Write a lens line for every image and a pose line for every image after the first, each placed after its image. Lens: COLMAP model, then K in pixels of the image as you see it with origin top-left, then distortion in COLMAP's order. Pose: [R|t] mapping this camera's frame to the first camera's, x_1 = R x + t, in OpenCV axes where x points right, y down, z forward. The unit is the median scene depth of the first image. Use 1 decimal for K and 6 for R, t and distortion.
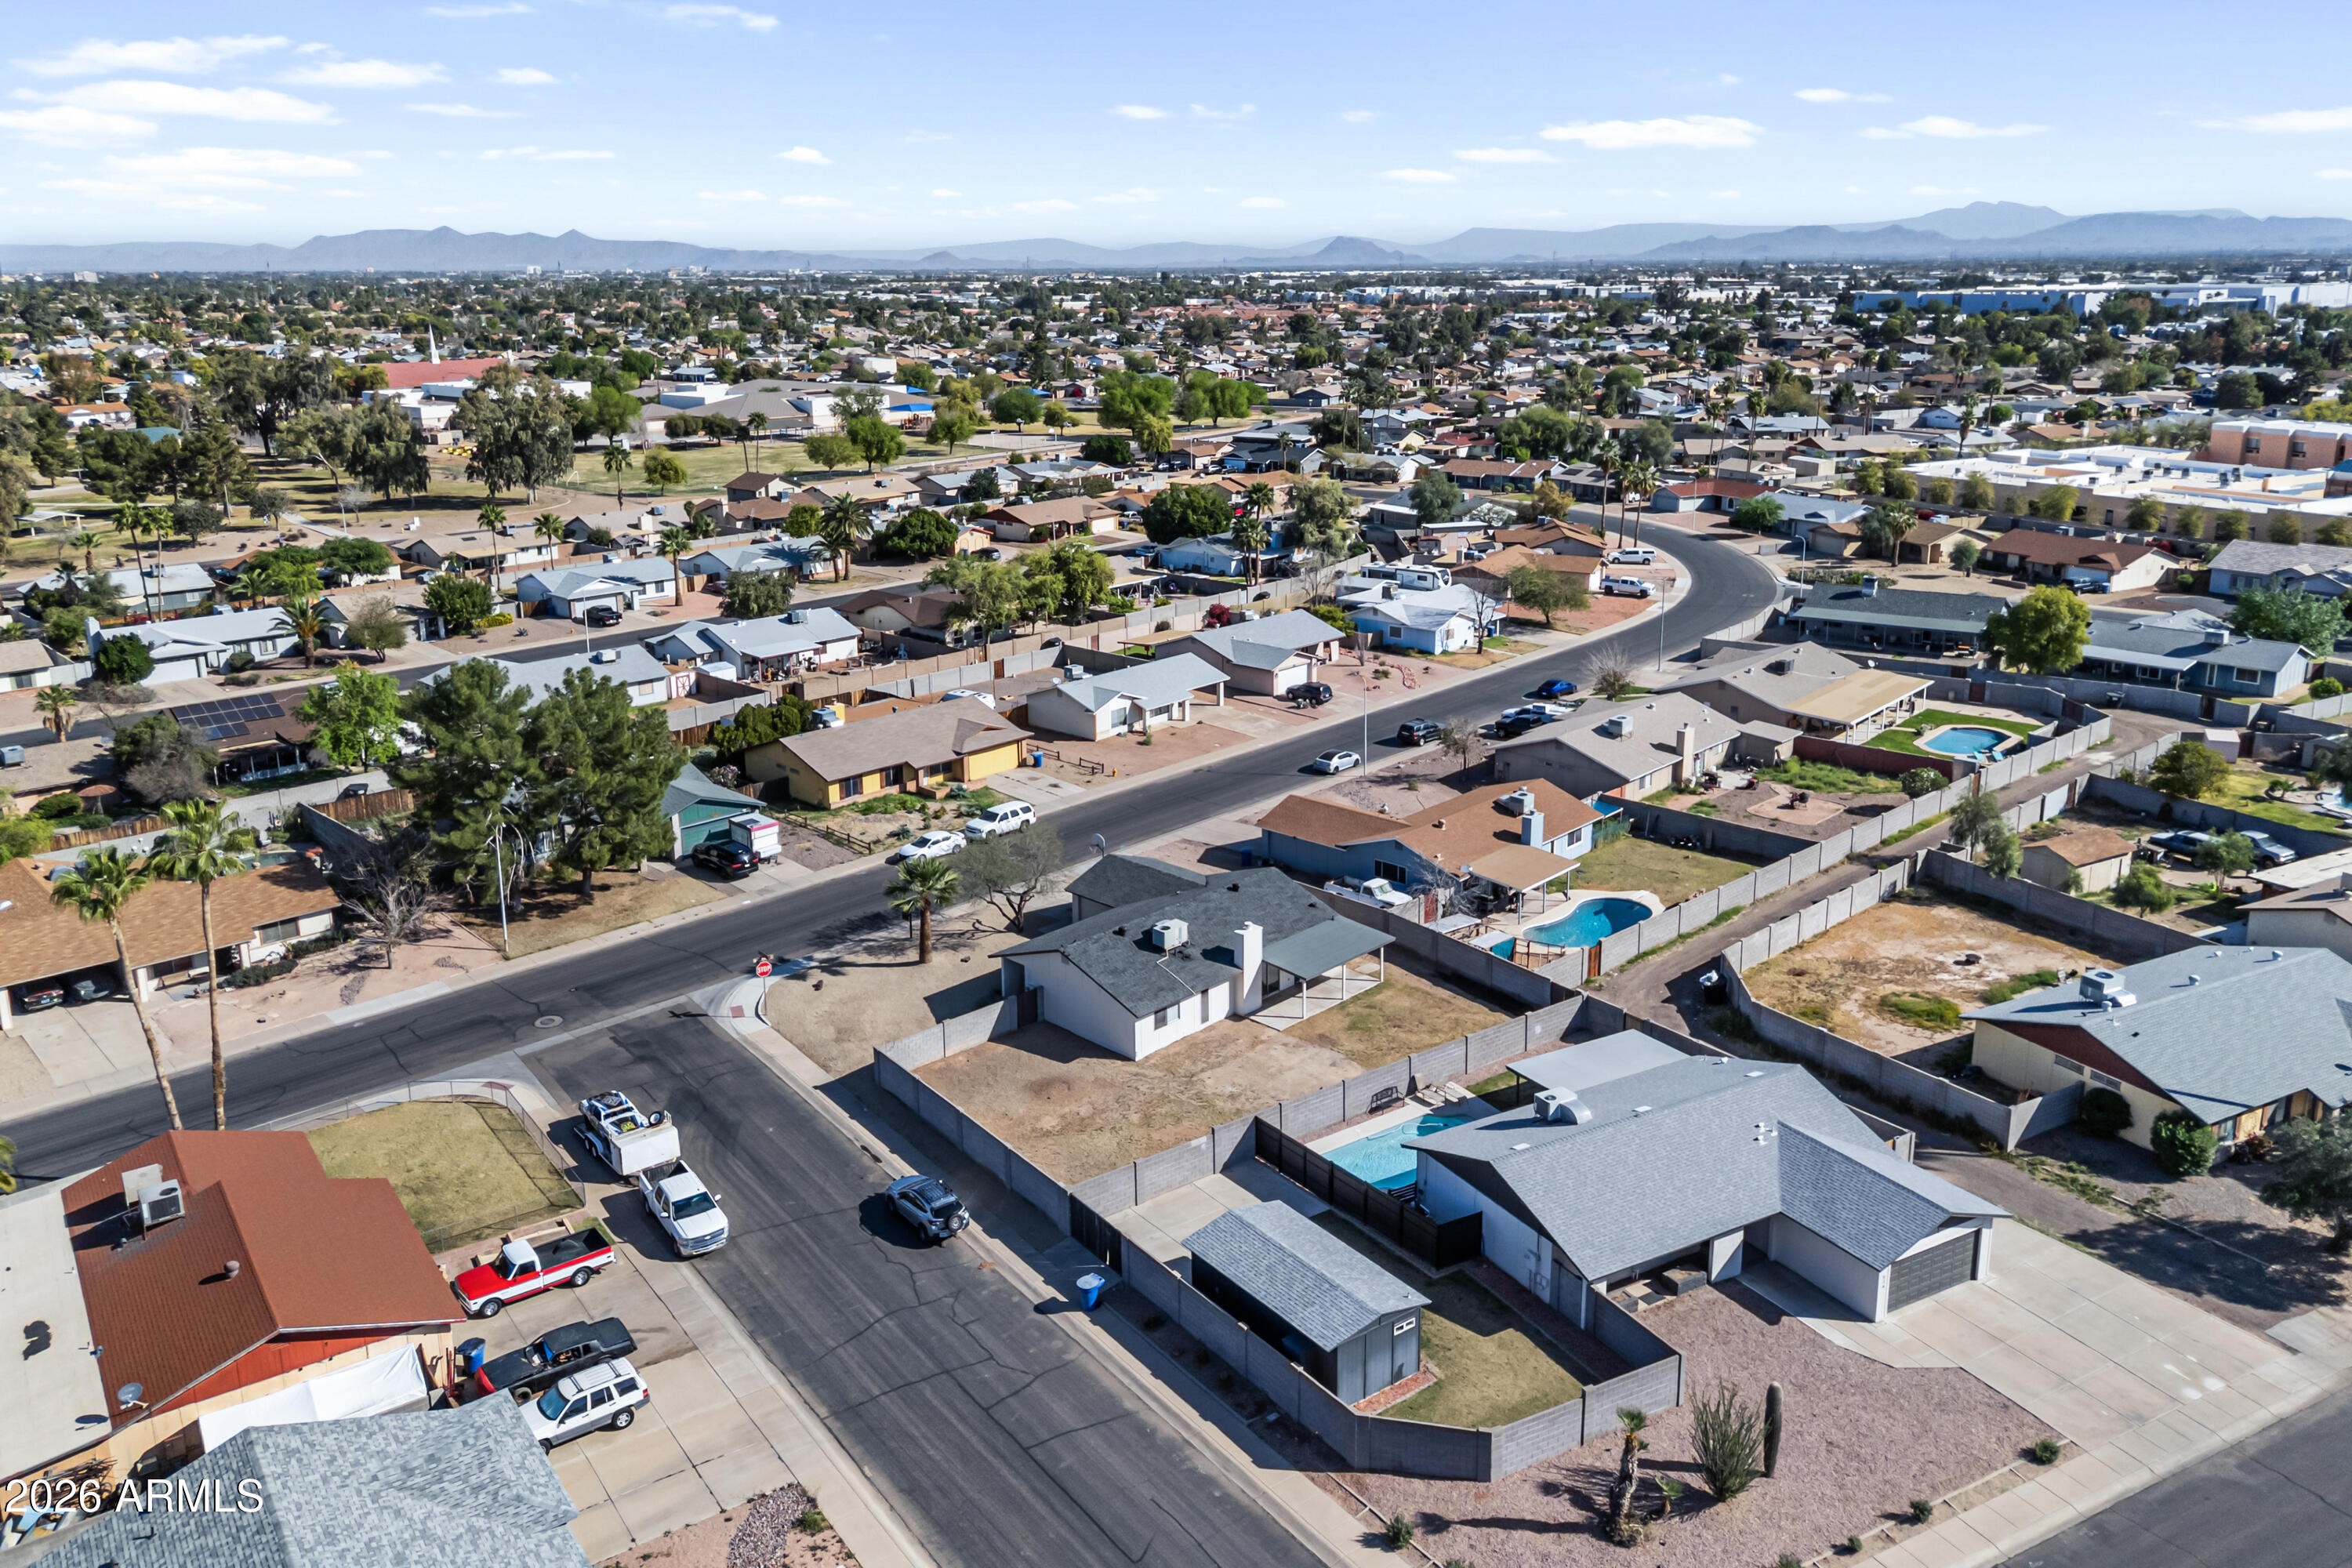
lens RADIAL K [[1717.5, 0, 1175.9], [0, 1717.5, 674.1], [0, 0, 1]] dist [0.080520, -0.082085]
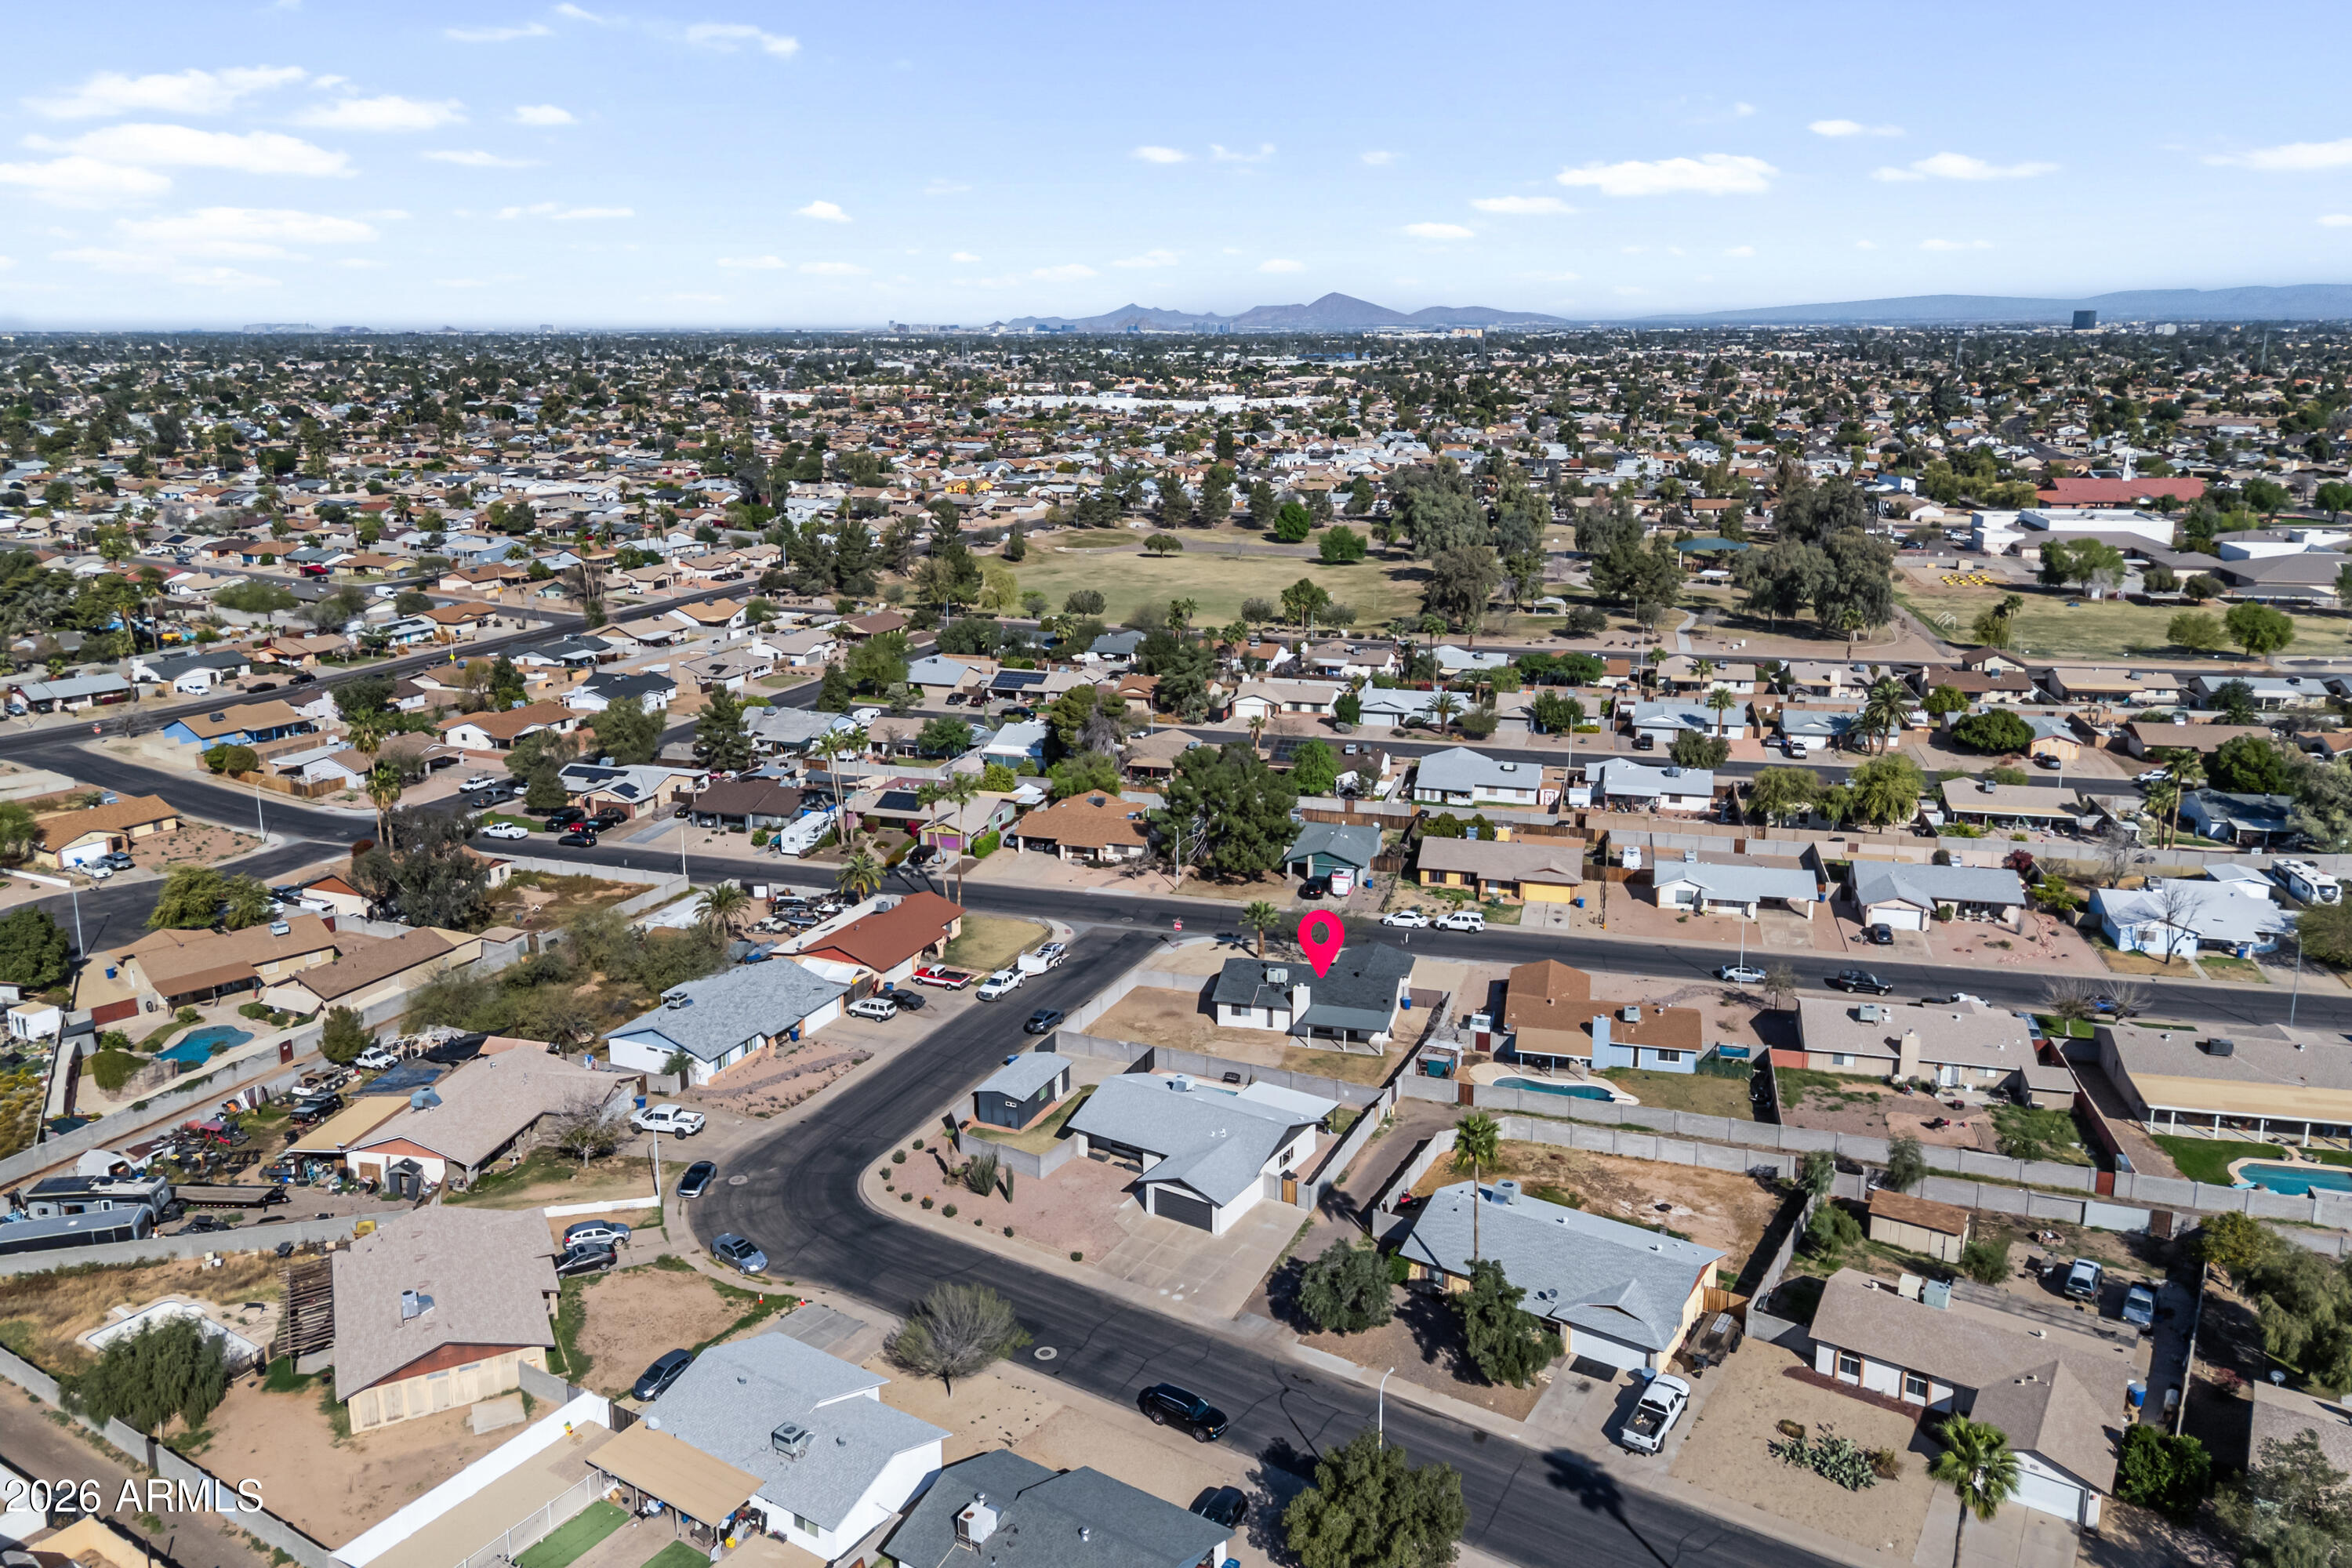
lens RADIAL K [[1717.5, 0, 1190.8], [0, 1717.5, 657.4], [0, 0, 1]] dist [0.080520, -0.082085]
pose [[0.488670, 0.170234, -0.855700, 1.062708], [-0.199691, 0.976568, 0.080241, -0.221653], [0.849308, 0.131664, 0.511214, -0.030106]]
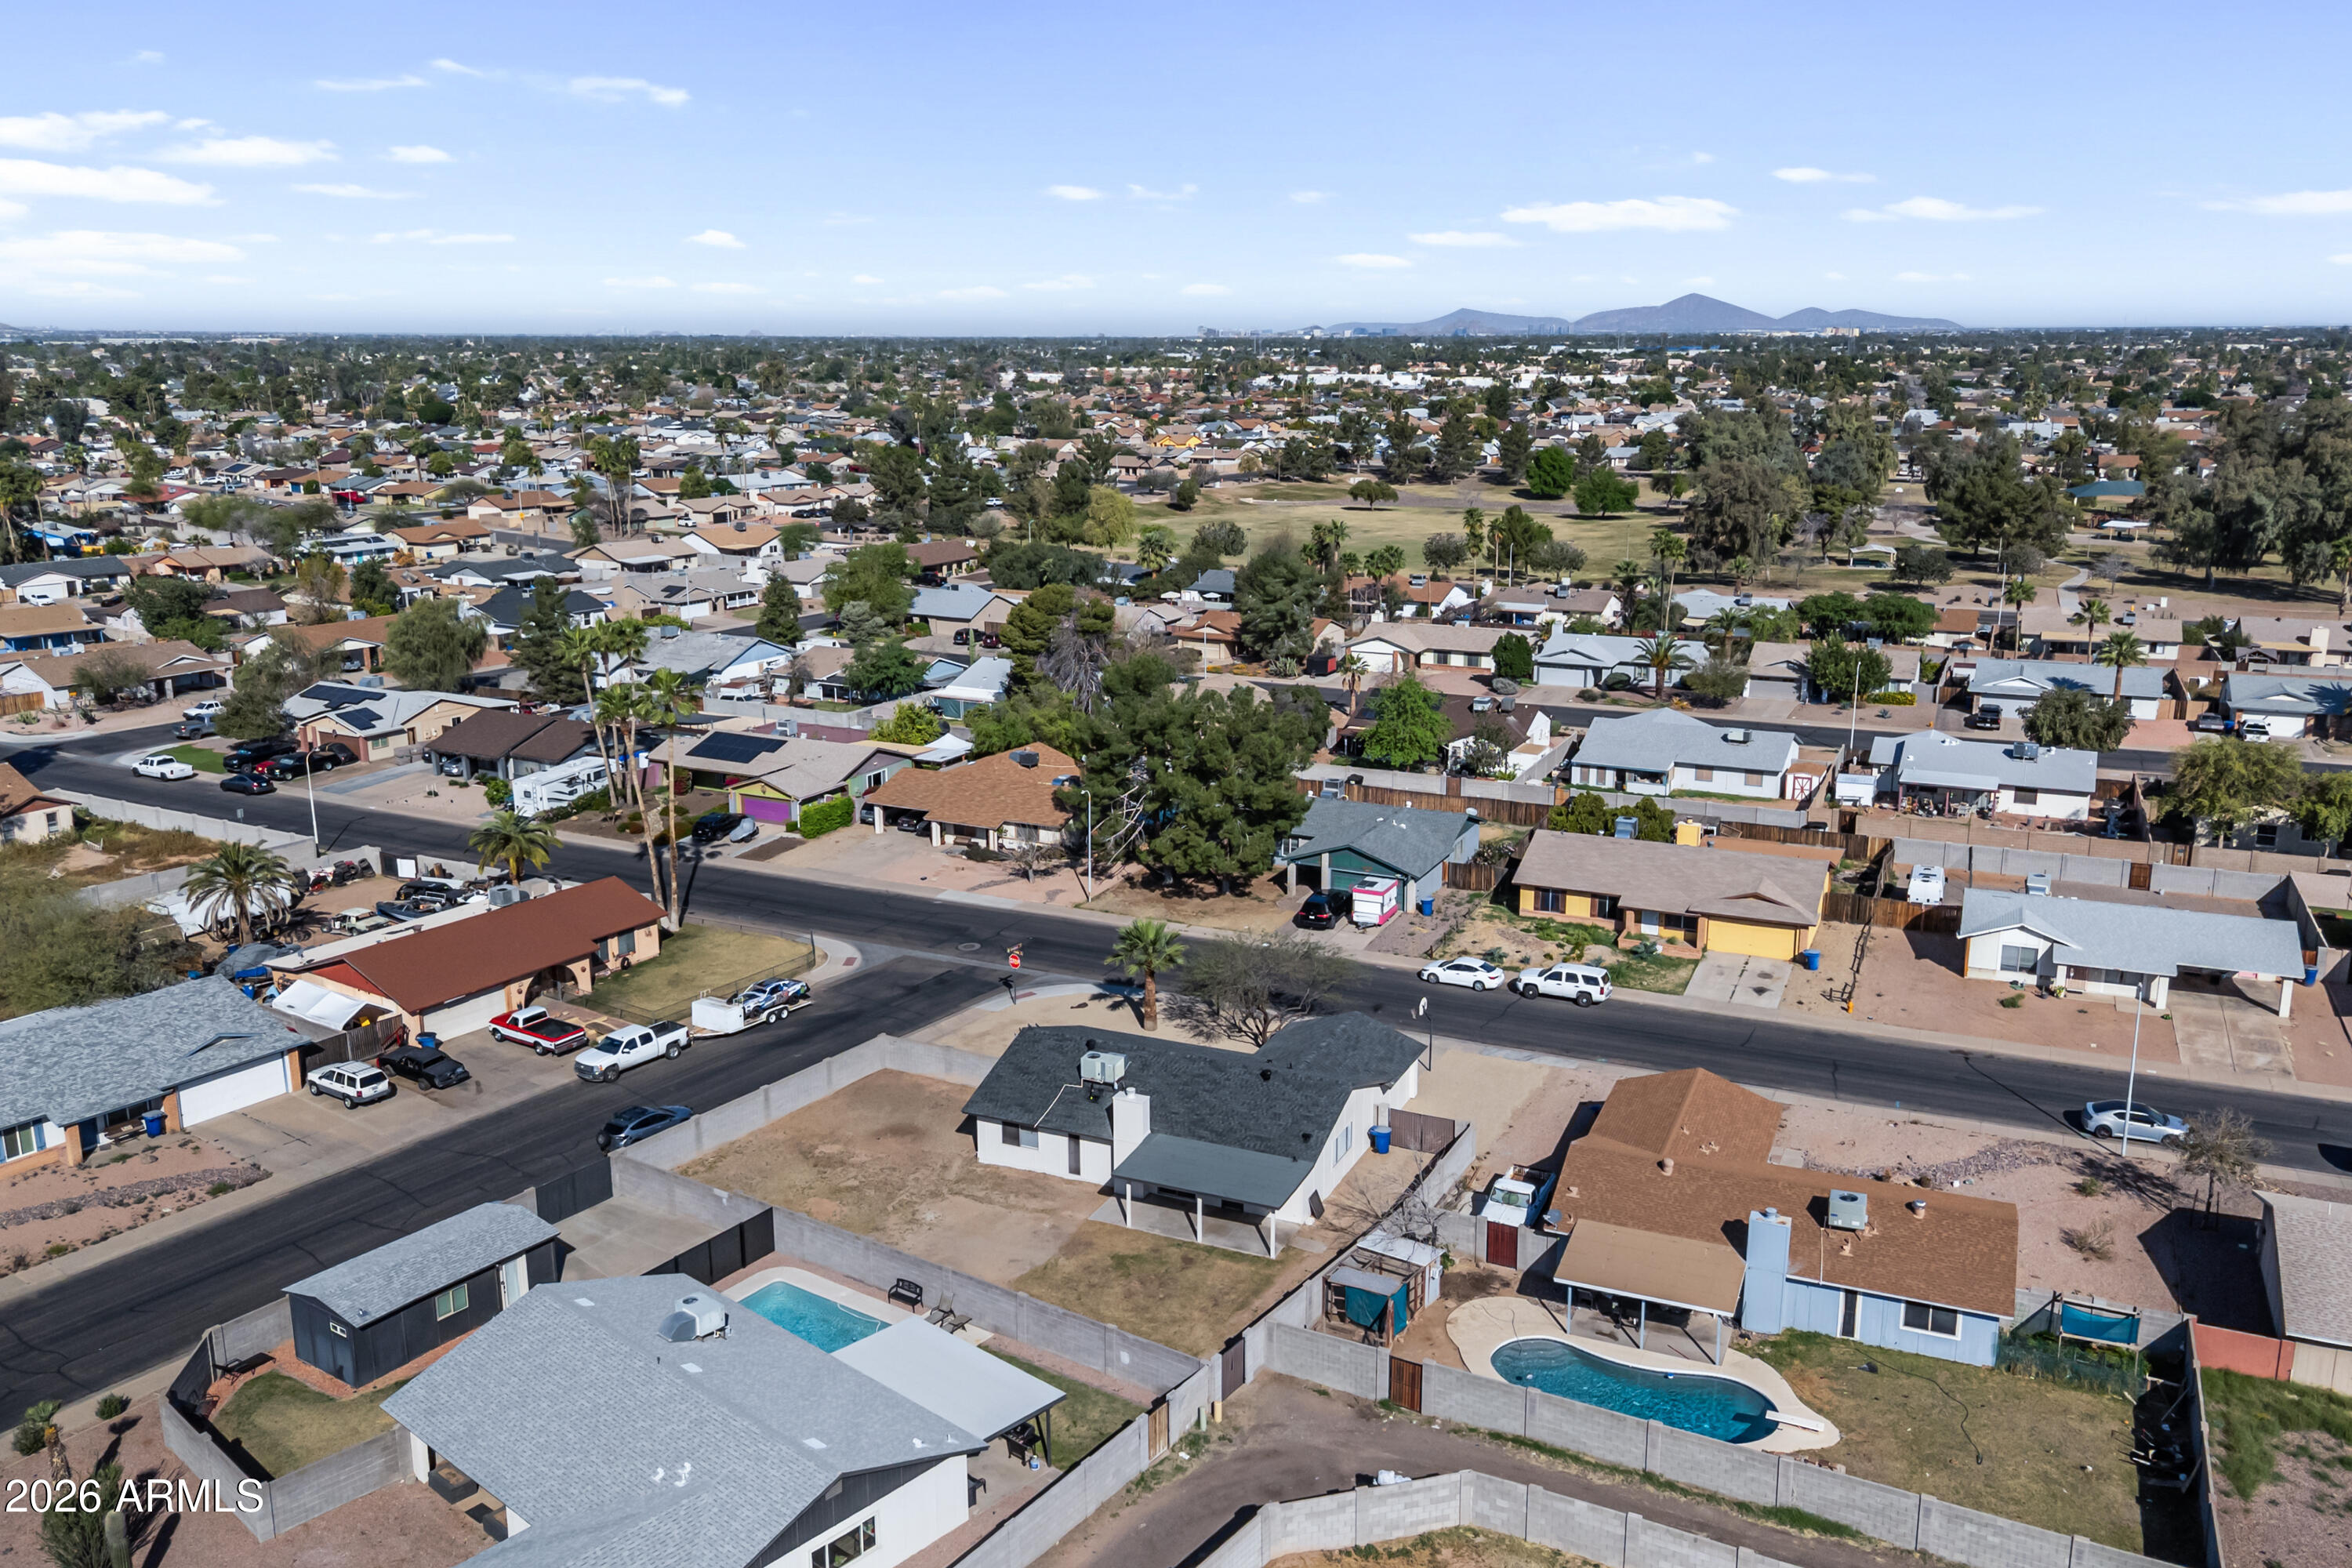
lens RADIAL K [[1854.0, 0, 1211.4], [0, 1854.0, 727.8], [0, 0, 1]] dist [0.048103, -0.026423]
pose [[0.339549, 0.202436, -0.918546, 0.622349], [-0.215008, 0.967413, 0.133727, -0.111951], [0.915685, 0.152088, 0.372009, 0.500227]]
